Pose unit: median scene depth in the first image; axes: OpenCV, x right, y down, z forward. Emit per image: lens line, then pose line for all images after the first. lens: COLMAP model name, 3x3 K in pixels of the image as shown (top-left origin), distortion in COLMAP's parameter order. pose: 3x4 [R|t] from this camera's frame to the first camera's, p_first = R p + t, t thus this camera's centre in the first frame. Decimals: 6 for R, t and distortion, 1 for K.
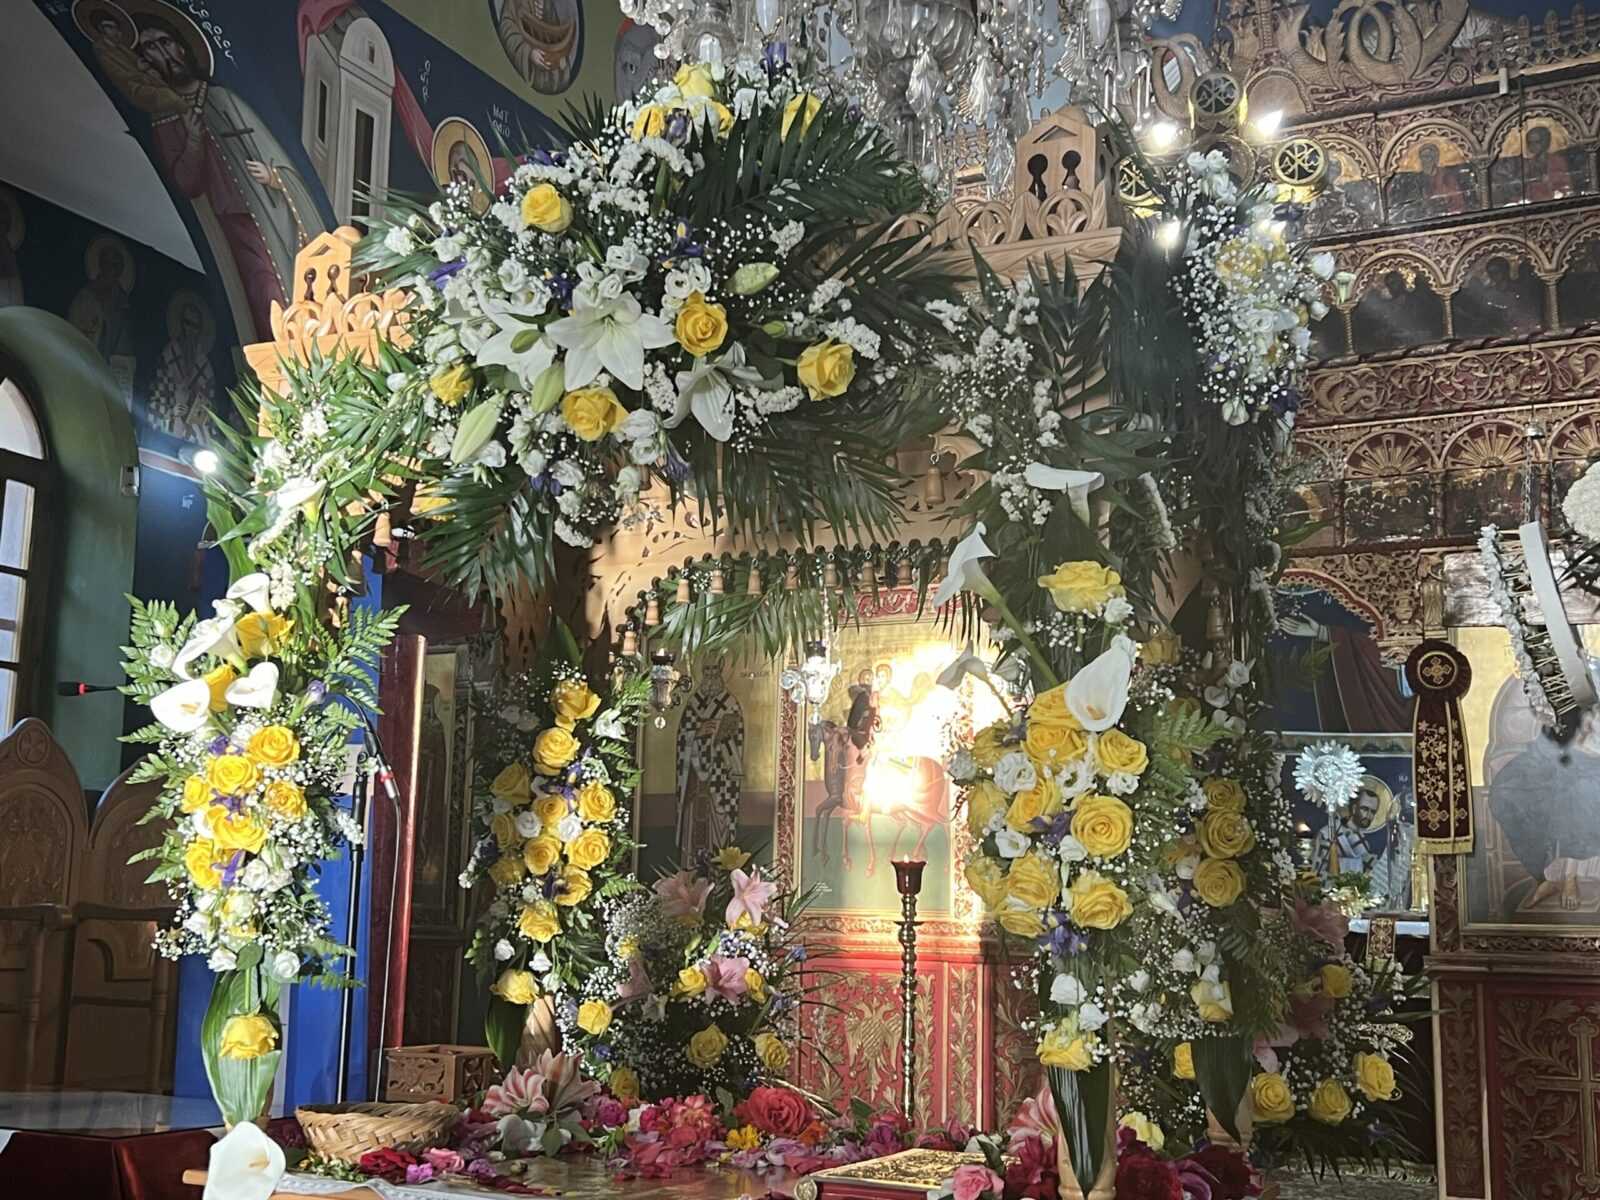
lens RADIAL K [[1862.0, 0, 800.9], [0, 1862.0, 600.5], [0, 0, 1]] dist [0.005175, 0.000000]
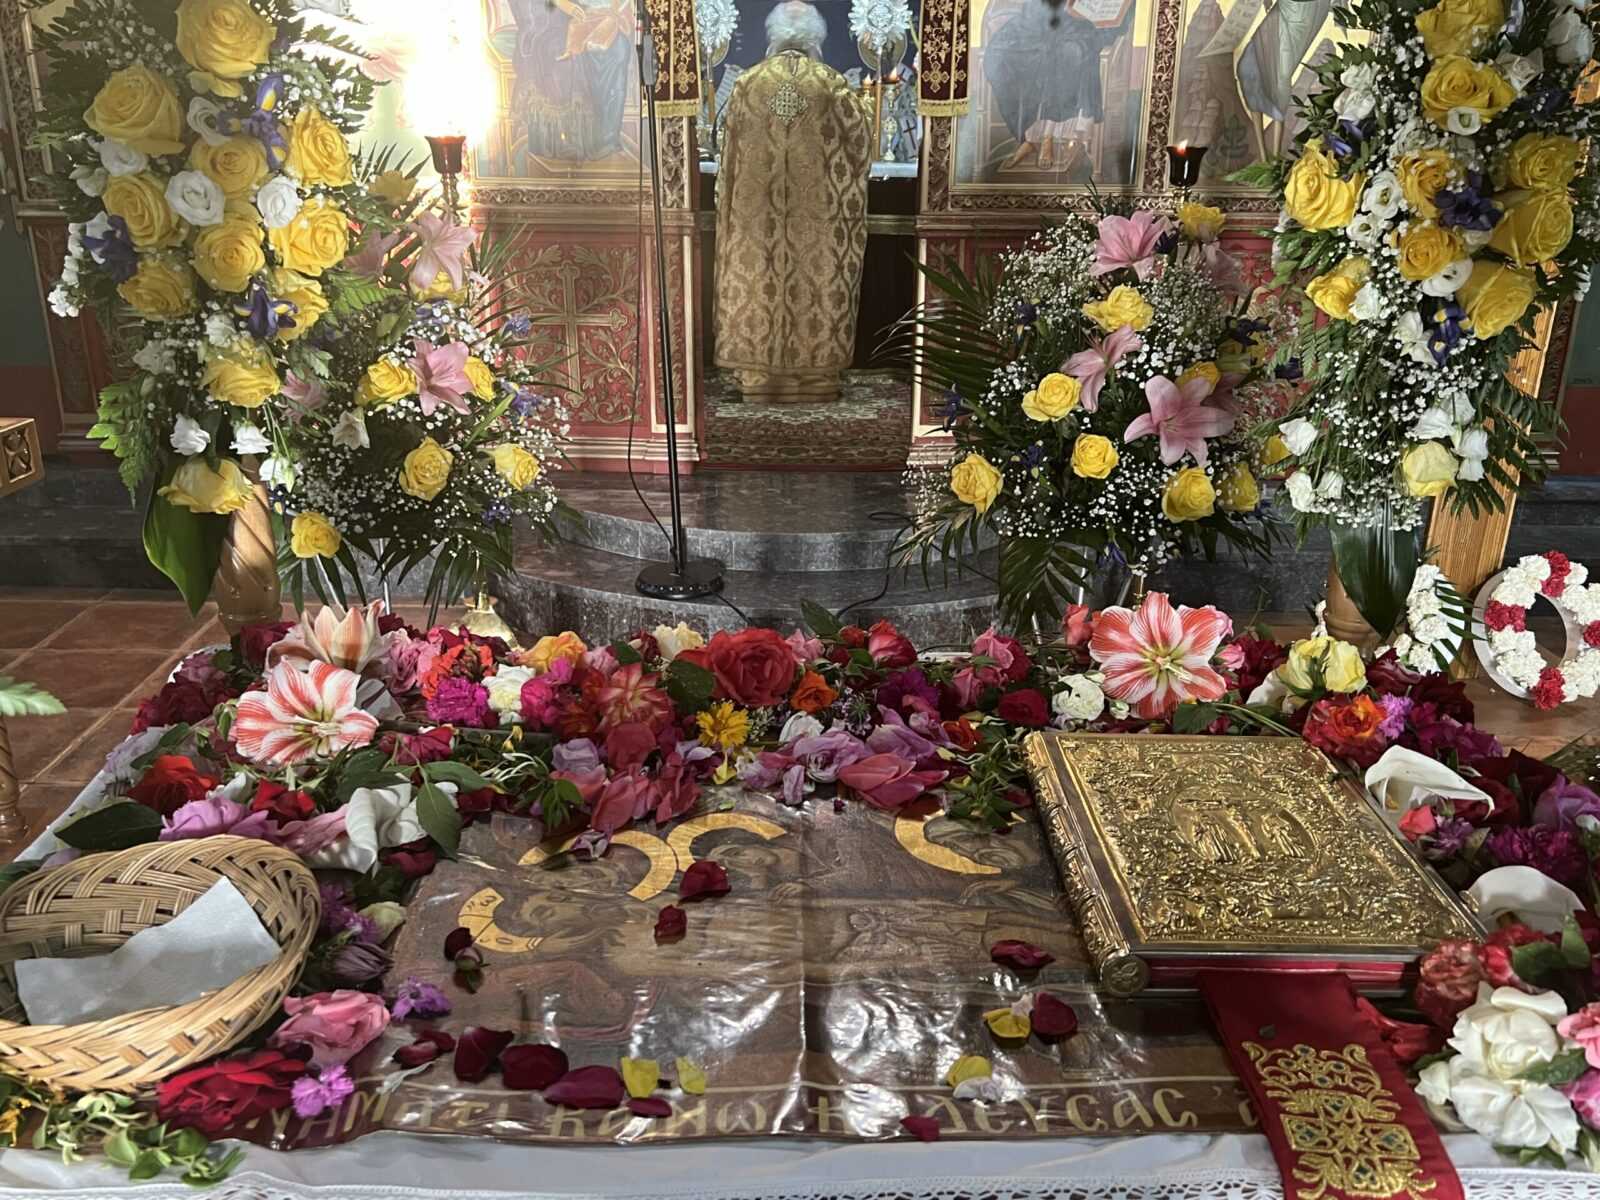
lens RADIAL K [[1349.4, 0, 797.3], [0, 1349.4, 604.2], [0, 0, 1]] dist [0.006081, 0.003433]
pose [[0.892247, -0.164135, 0.420661, -0.151320], [-0.065888, 0.874302, 0.480890, 0.024162], [-0.446716, -0.456789, 0.769278, 0.511456]]
